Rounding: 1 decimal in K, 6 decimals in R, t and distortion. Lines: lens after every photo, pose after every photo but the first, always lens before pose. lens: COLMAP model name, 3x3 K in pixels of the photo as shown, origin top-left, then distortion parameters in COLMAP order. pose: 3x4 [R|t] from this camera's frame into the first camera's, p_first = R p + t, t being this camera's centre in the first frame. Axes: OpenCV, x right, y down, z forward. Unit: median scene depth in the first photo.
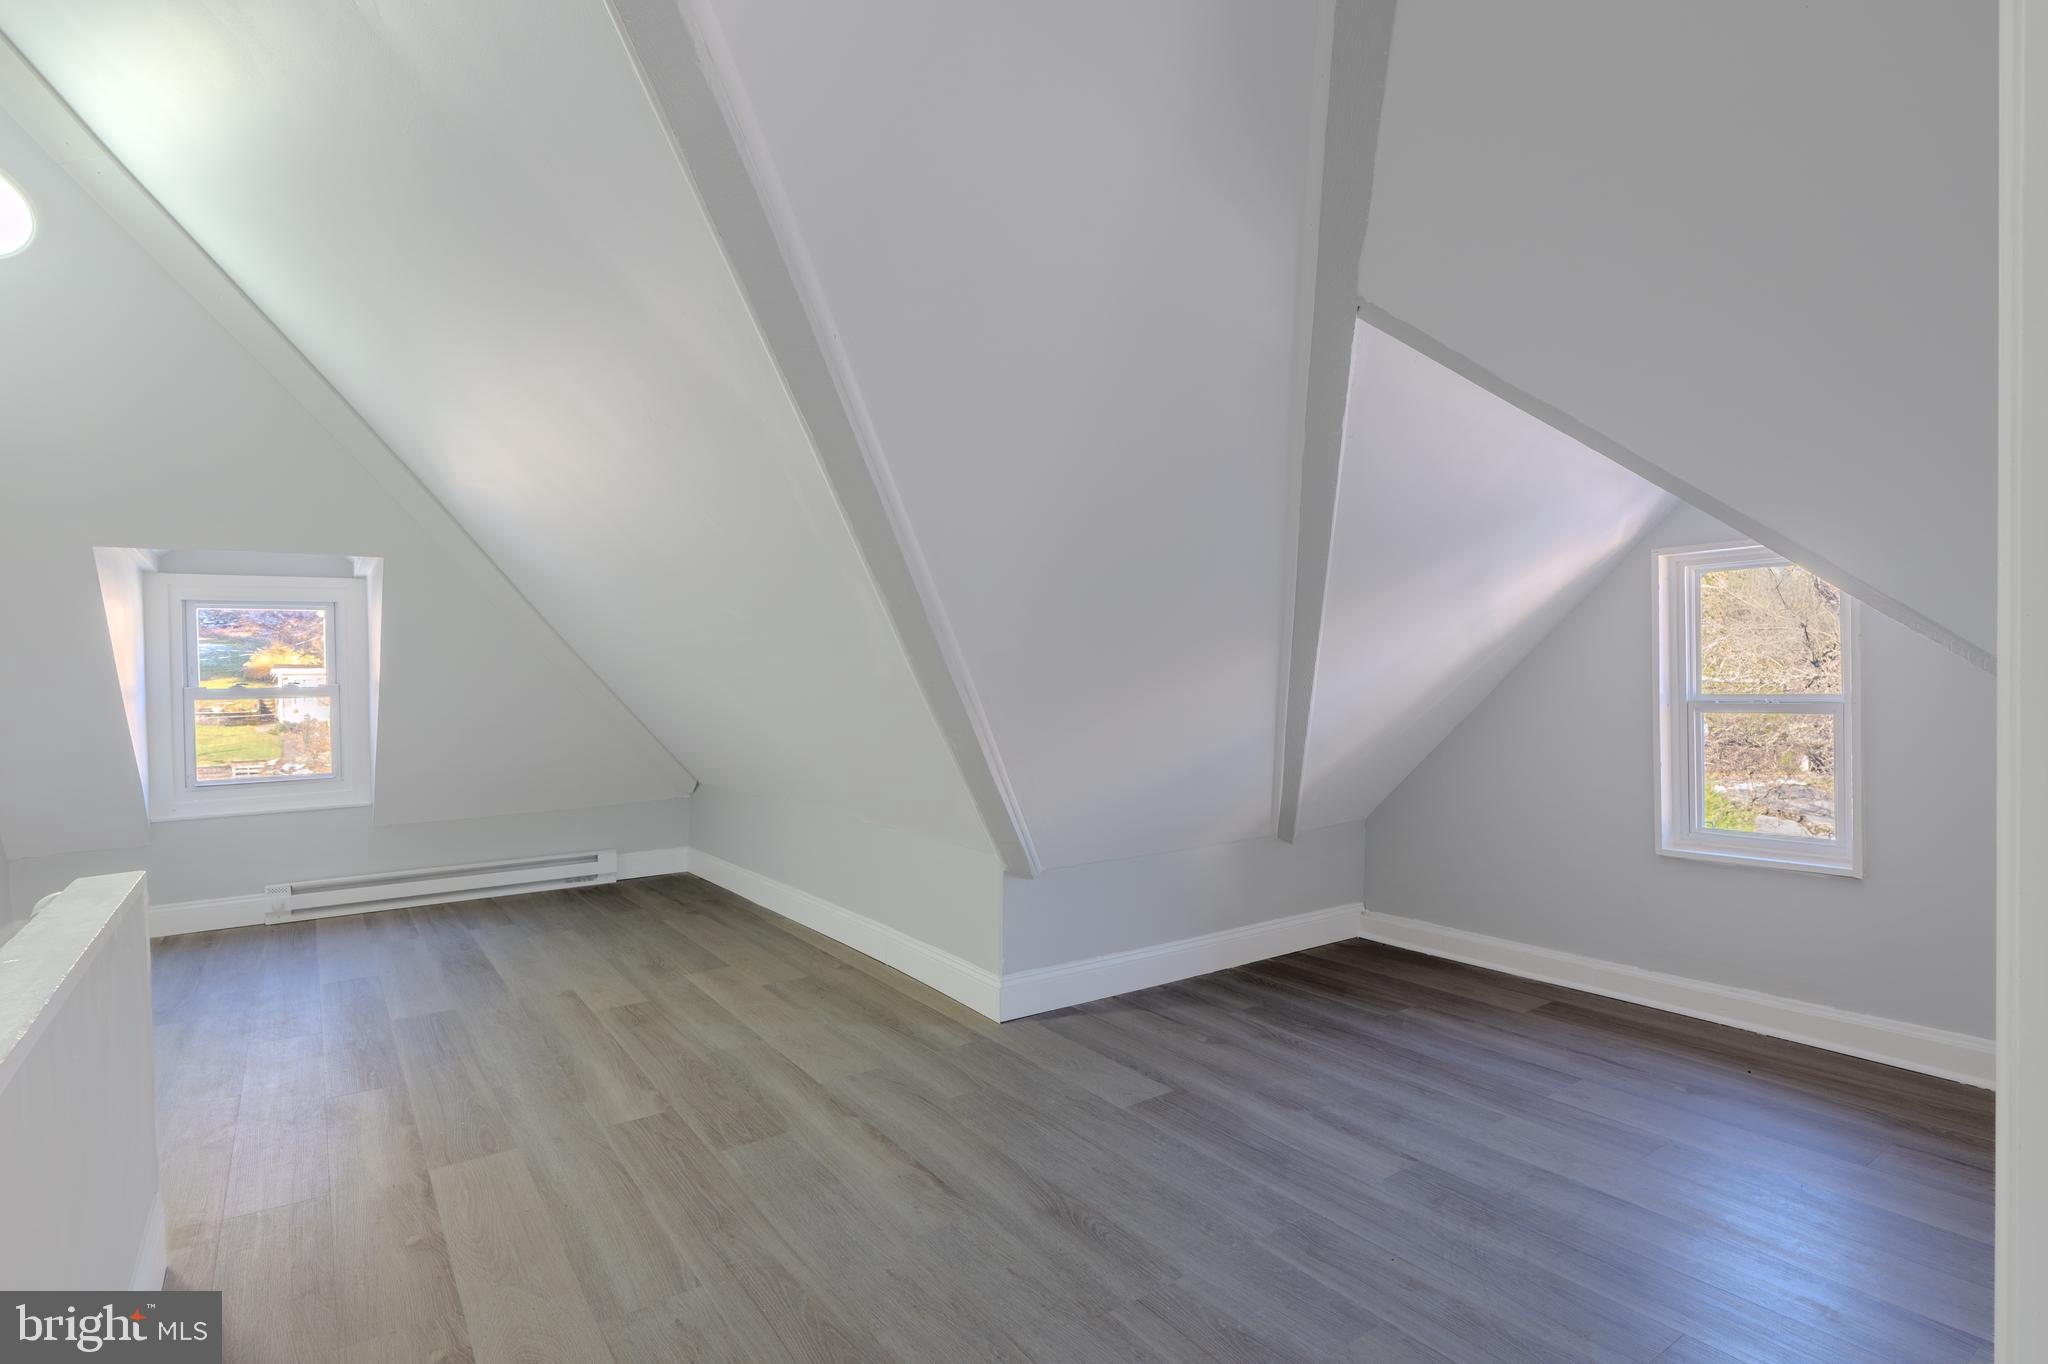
lens RADIAL K [[1038.3, 0, 1026.0], [0, 1038.3, 682.2], [0, 0, 1]] dist [-0.005289, 0.001756]
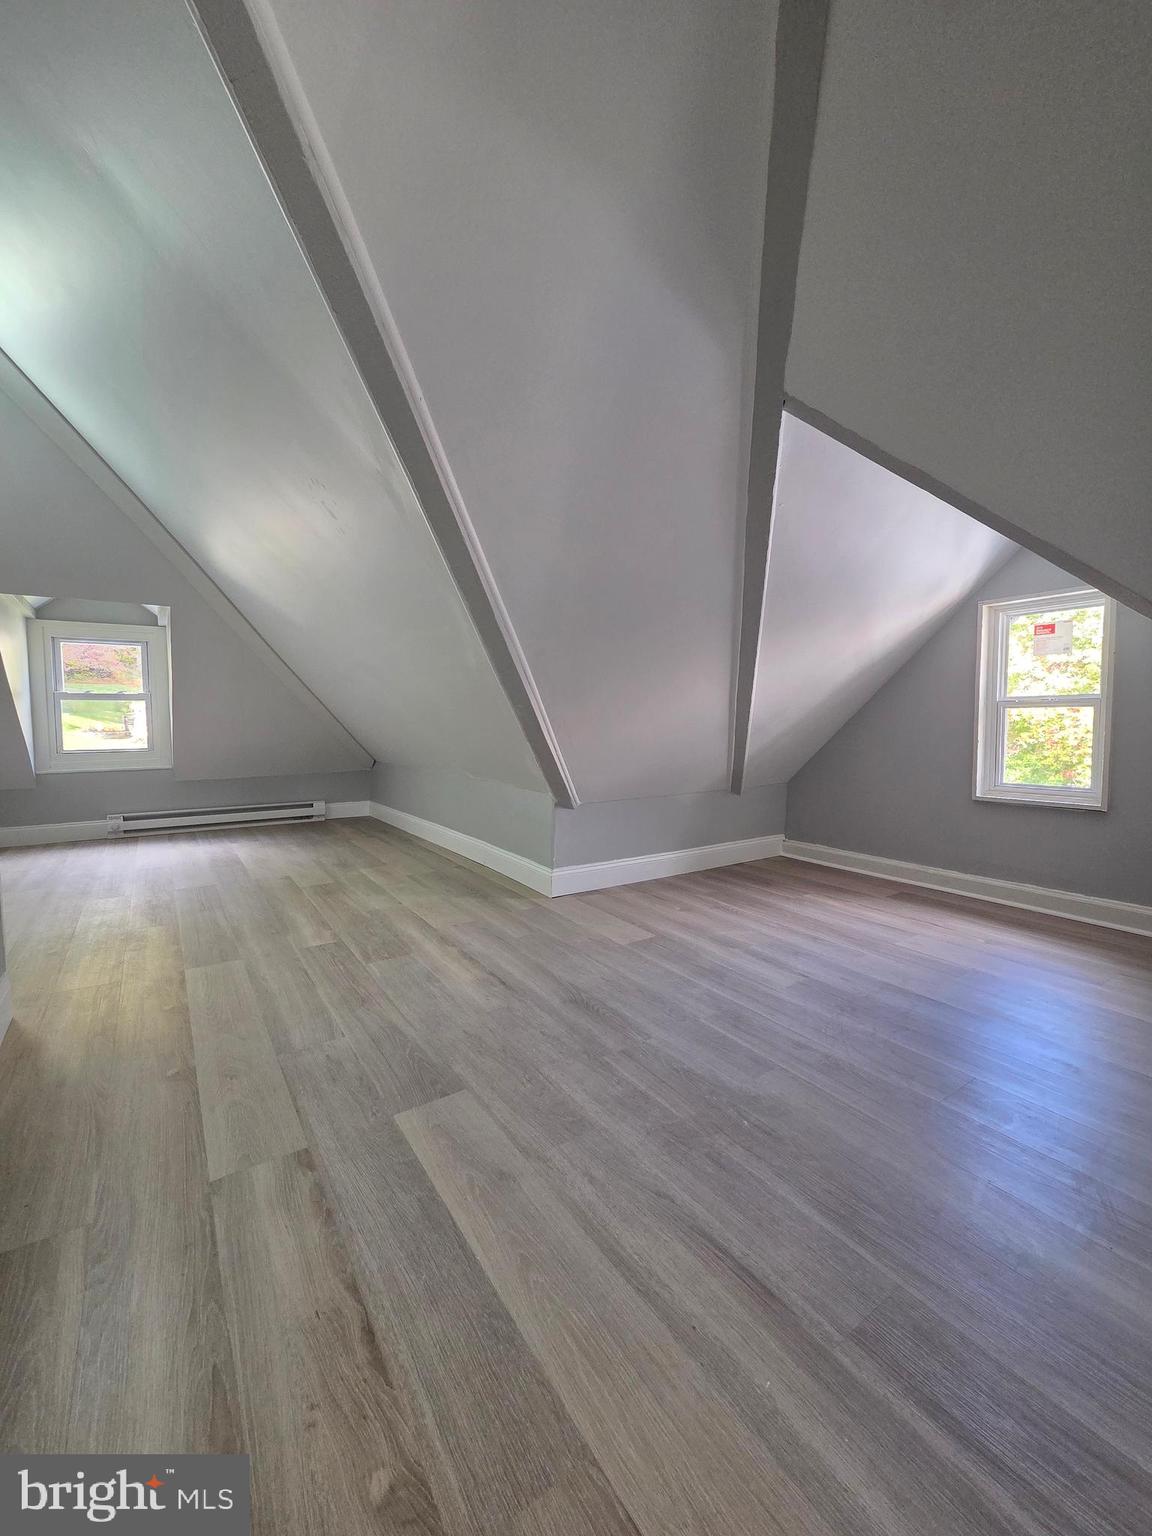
lens RADIAL K [[625.3, 0, 578.7], [0, 625.3, 763.7], [0, 0, 1]] dist [-0.000295, -0.000804]
pose [[0.999677, 0.014097, -0.021130, 0.042096], [-0.012972, 0.998539, 0.052451, 0.085781], [0.021839, -0.052160, 0.998400, 0.060411]]
